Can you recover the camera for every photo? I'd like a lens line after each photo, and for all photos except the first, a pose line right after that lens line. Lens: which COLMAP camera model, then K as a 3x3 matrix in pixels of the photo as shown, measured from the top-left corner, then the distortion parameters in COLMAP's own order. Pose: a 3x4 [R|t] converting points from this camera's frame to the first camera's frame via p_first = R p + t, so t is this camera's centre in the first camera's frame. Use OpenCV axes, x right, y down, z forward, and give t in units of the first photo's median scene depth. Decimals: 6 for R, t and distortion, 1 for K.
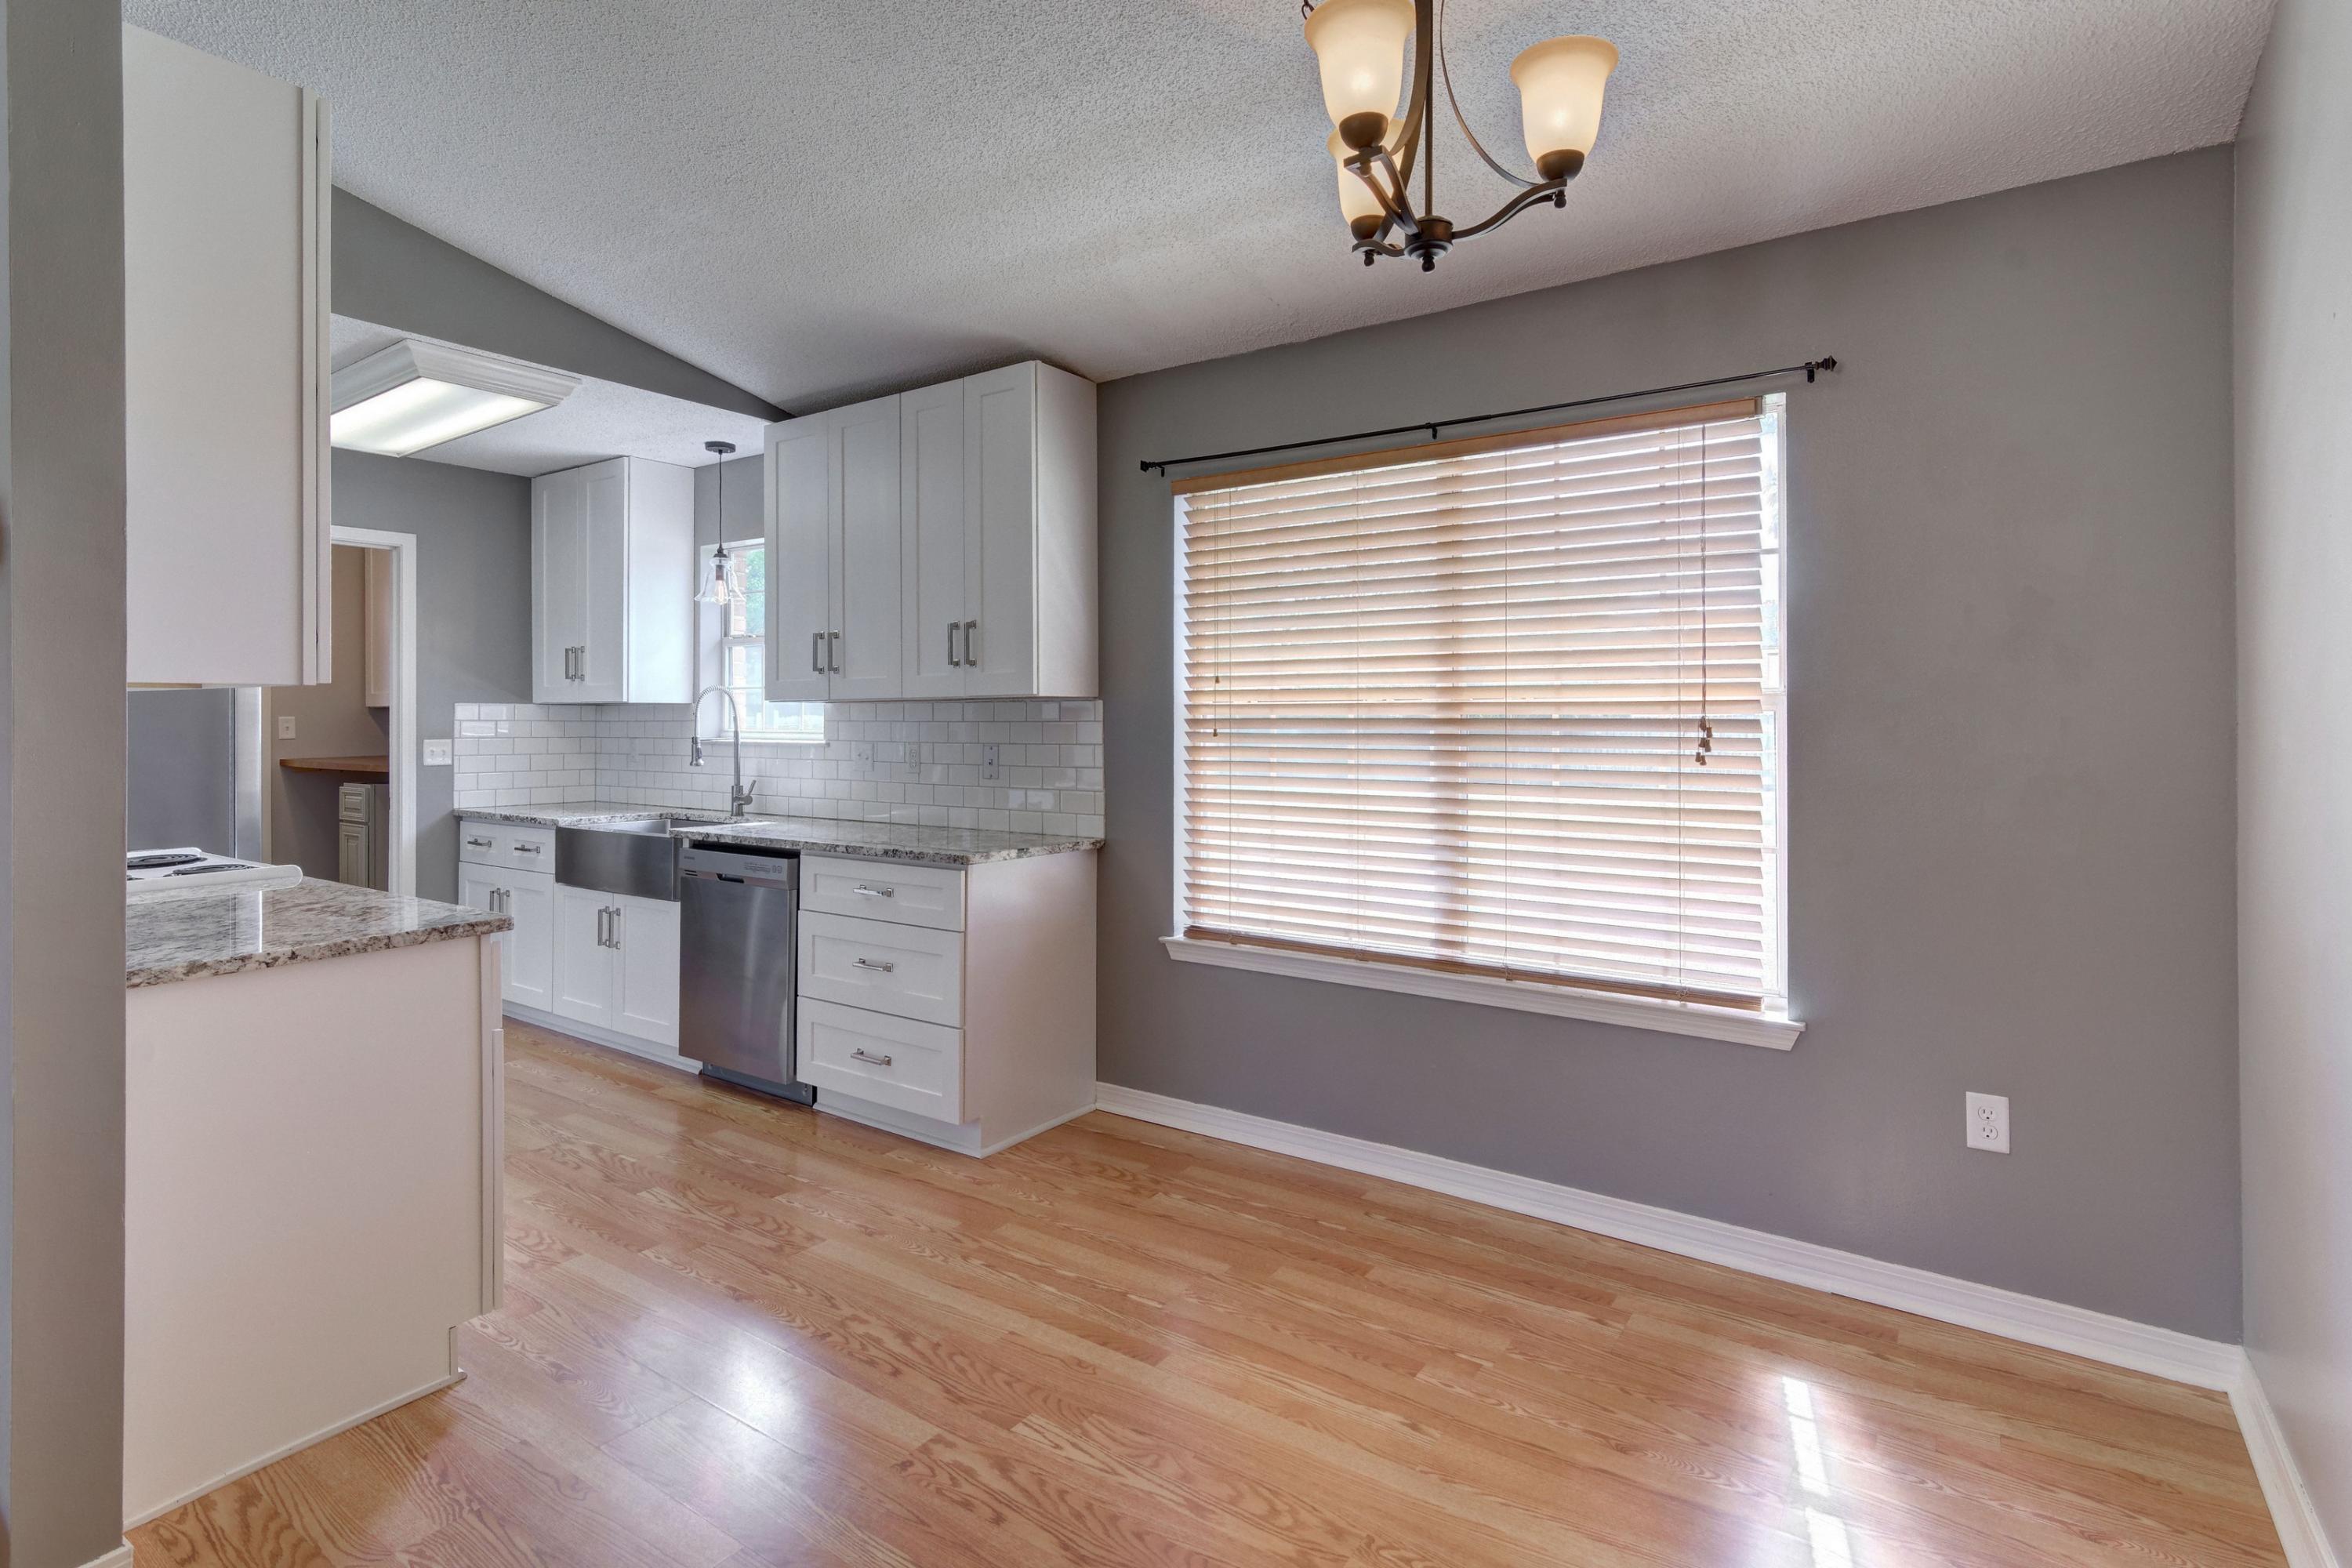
lens RADIAL K [[1139.6, 0, 1157.5], [0, 1139.6, 715.4], [0, 0, 1]] dist [-0.000814, 0.000179]
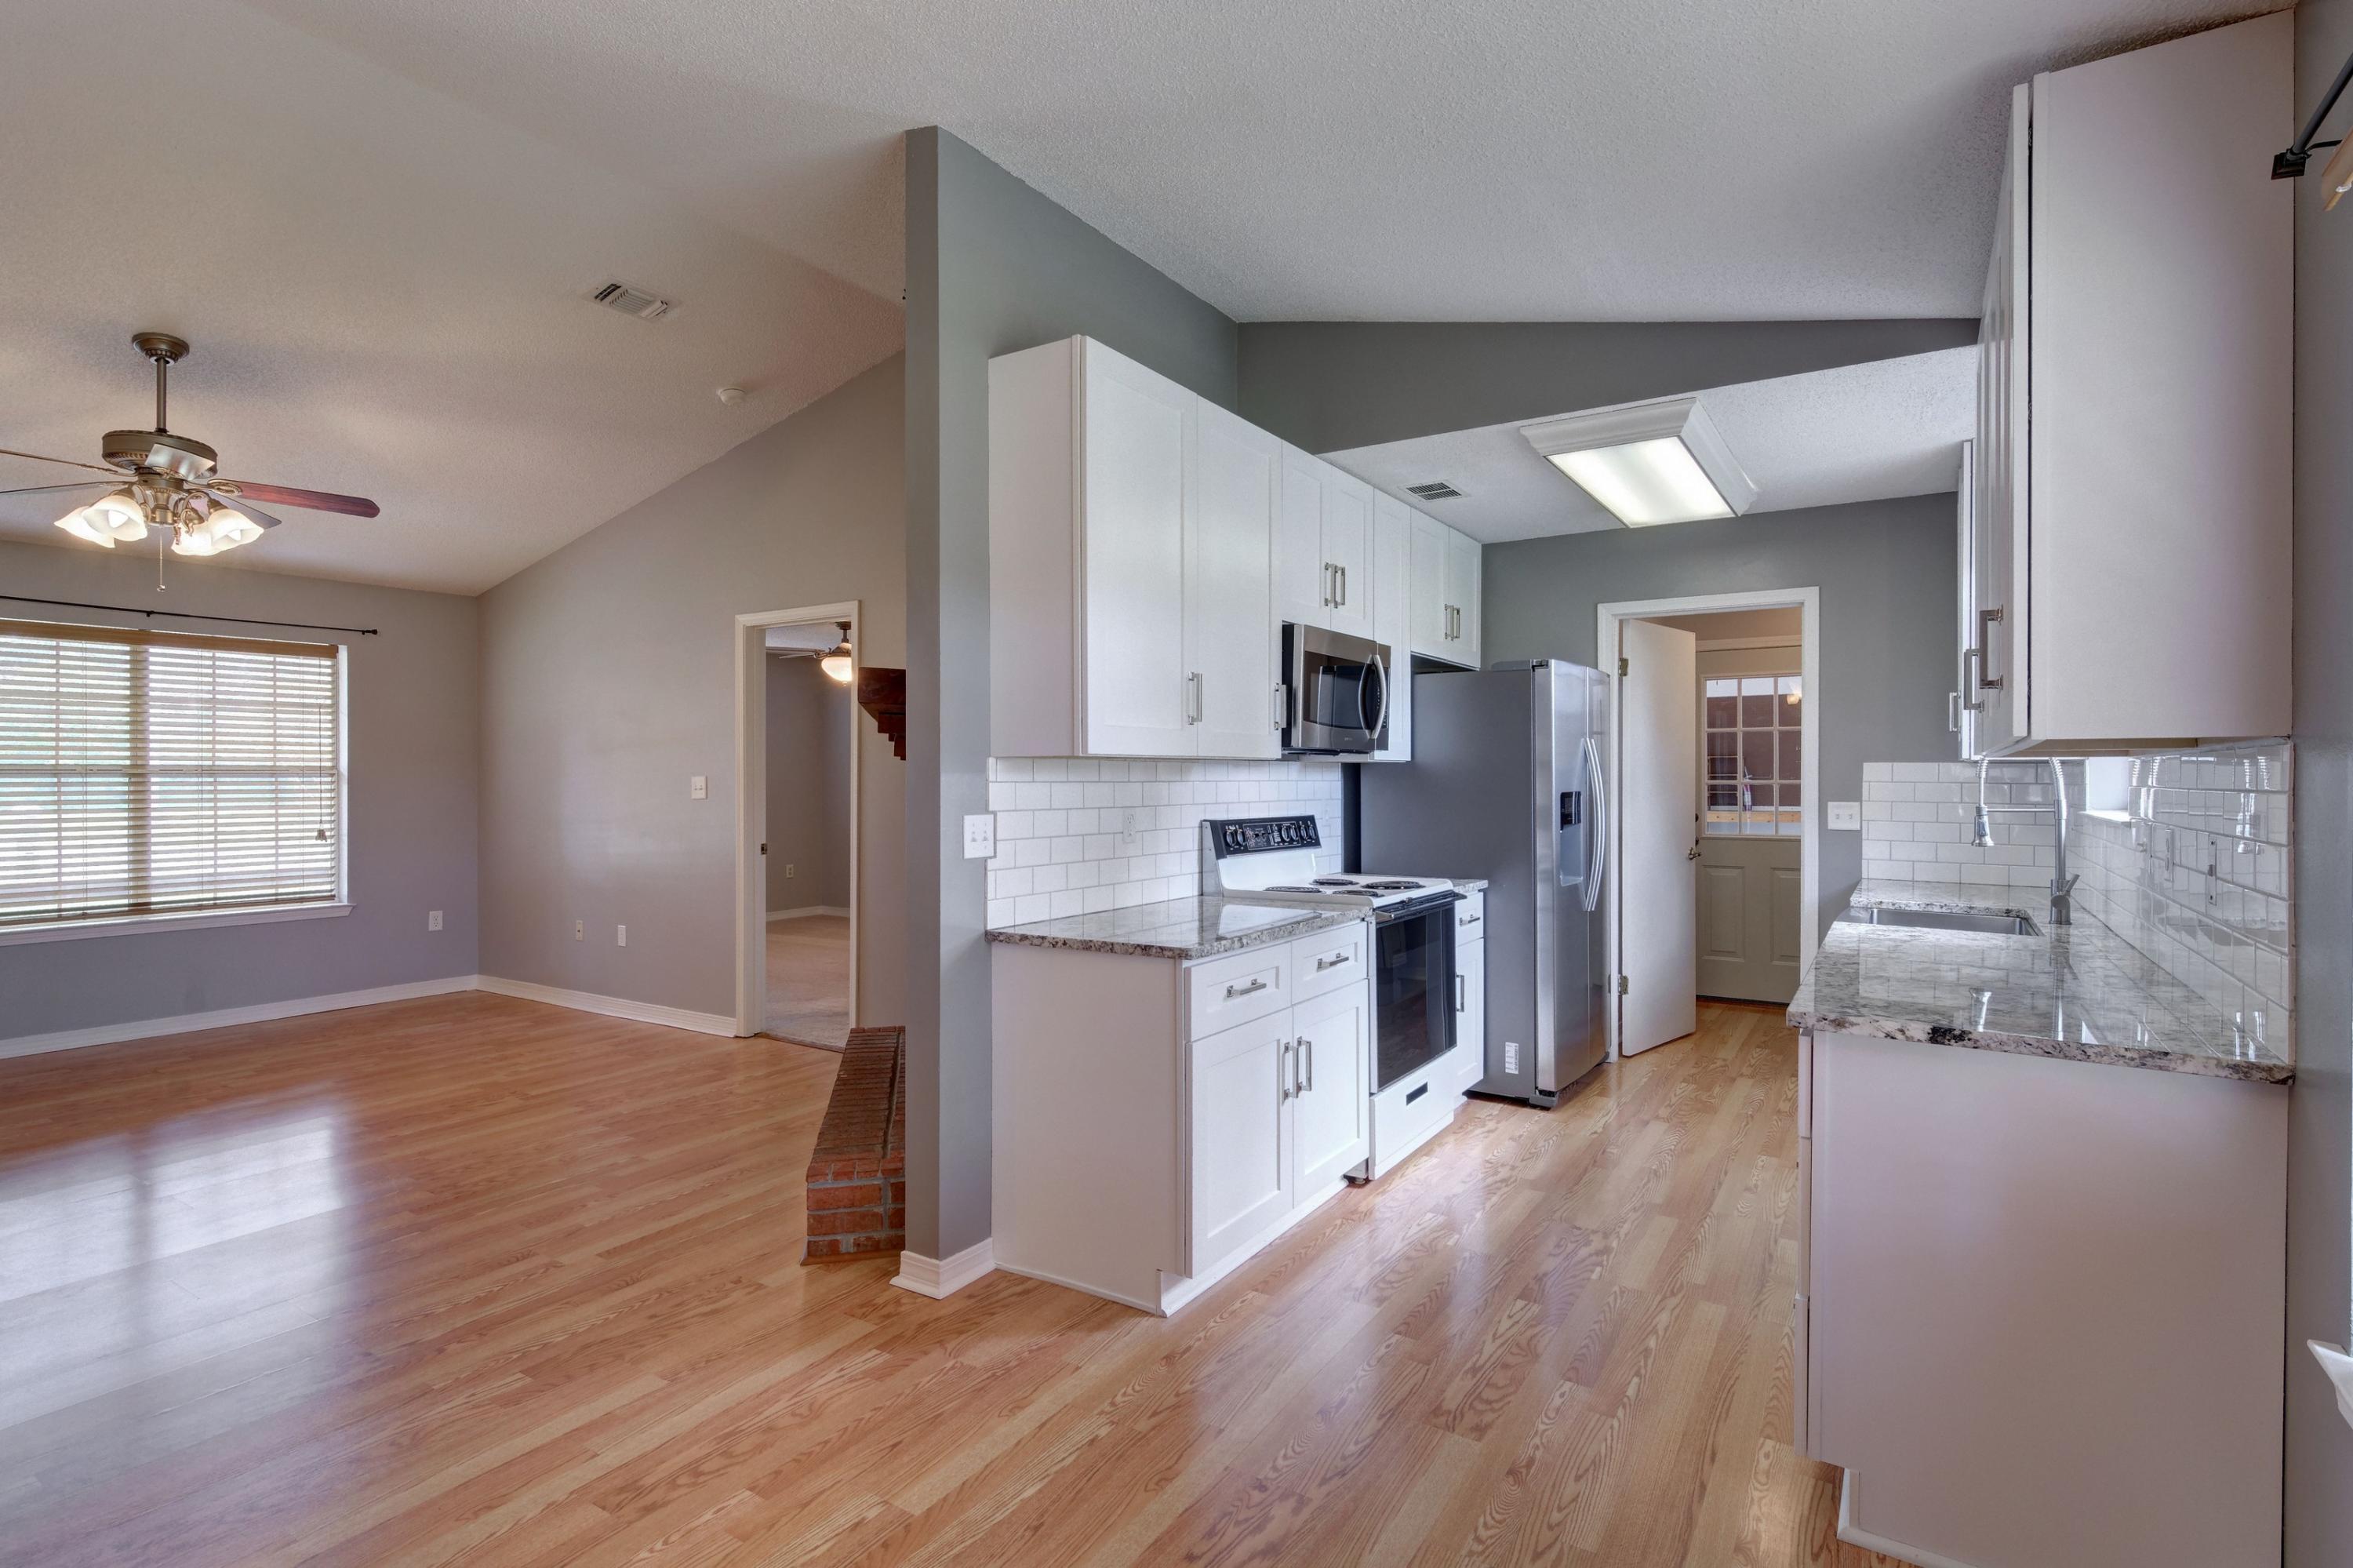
lens RADIAL K [[1128.6, 0, 1182.9], [0, 1128.6, 779.8], [0, 0, 1]] dist [-0.000120, -0.000385]
pose [[0.049536, 0.002774, -0.998768, 0.452881], [0.000568, 0.999996, 0.002806, 0.000130], [0.998772, -0.000706, 0.049534, 0.718194]]
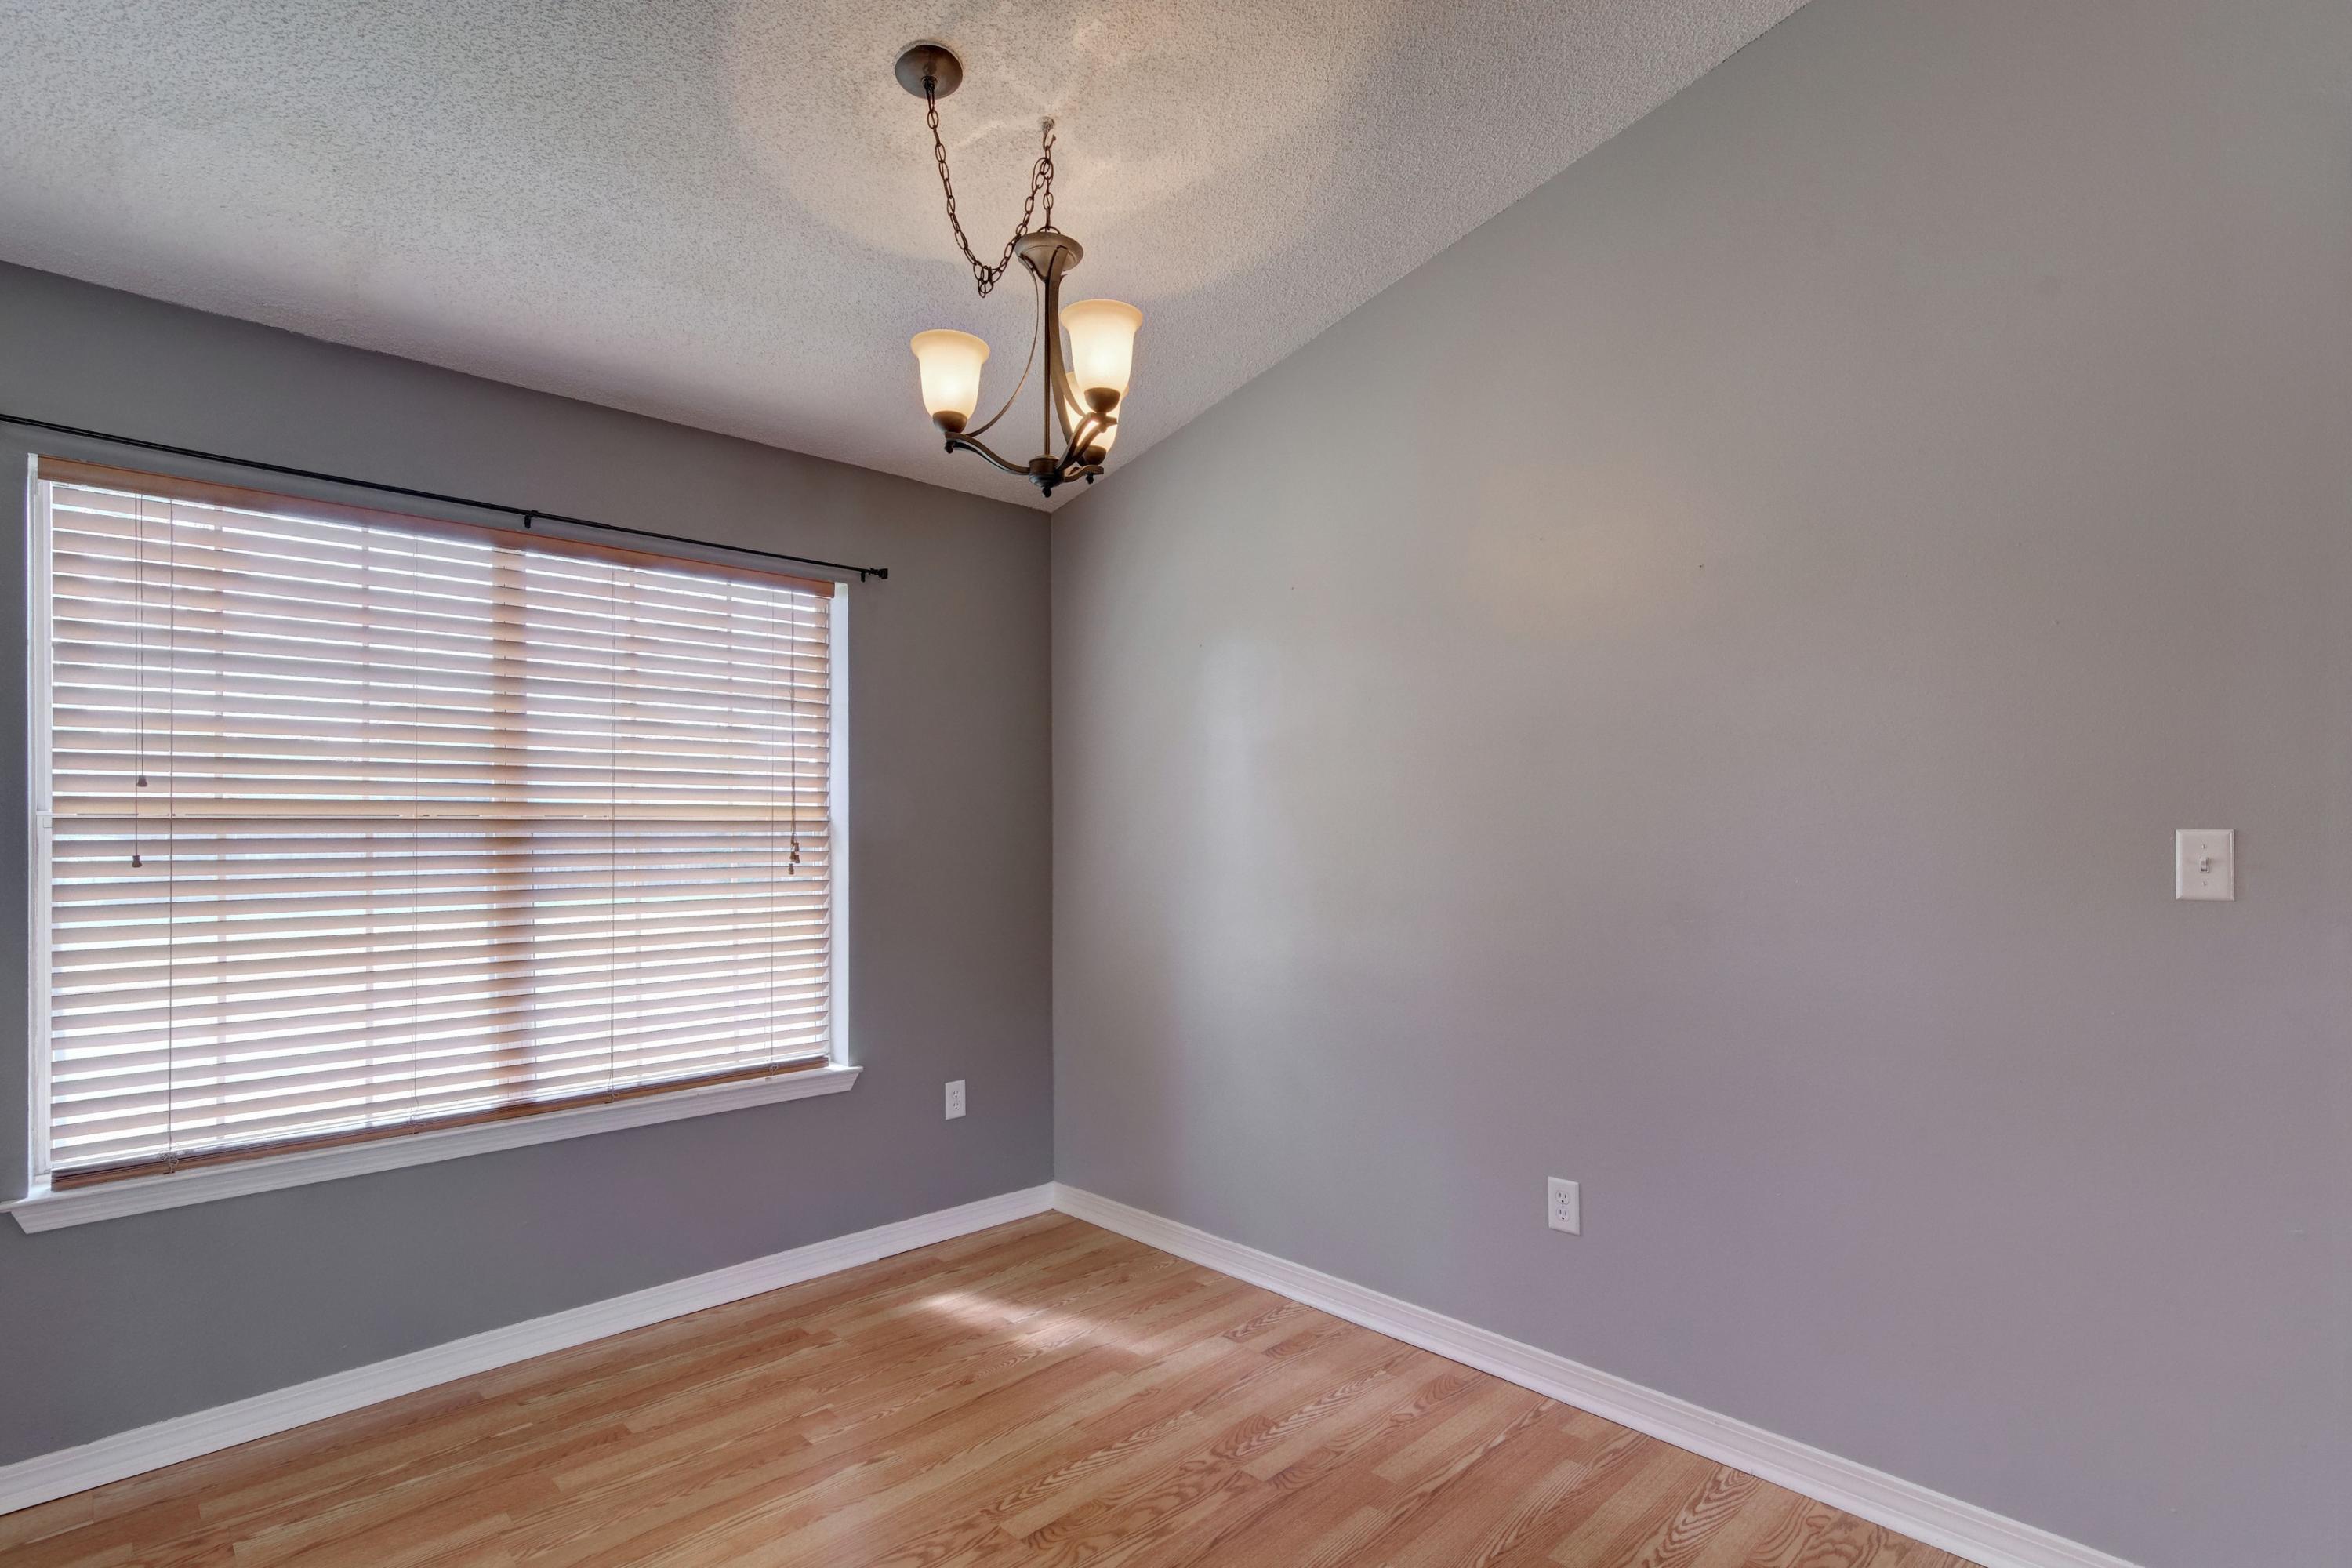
lens RADIAL K [[1142.0, 0, 1180.7], [0, 1142.0, 835.9], [0, 0, 1]] dist [0.000605, 0.000153]
pose [[0.190977, -0.006049, 0.981576, -0.580172], [0.001609, 0.999982, 0.005849, -0.003311], [-0.981593, 0.000463, 0.190983, 0.336332]]
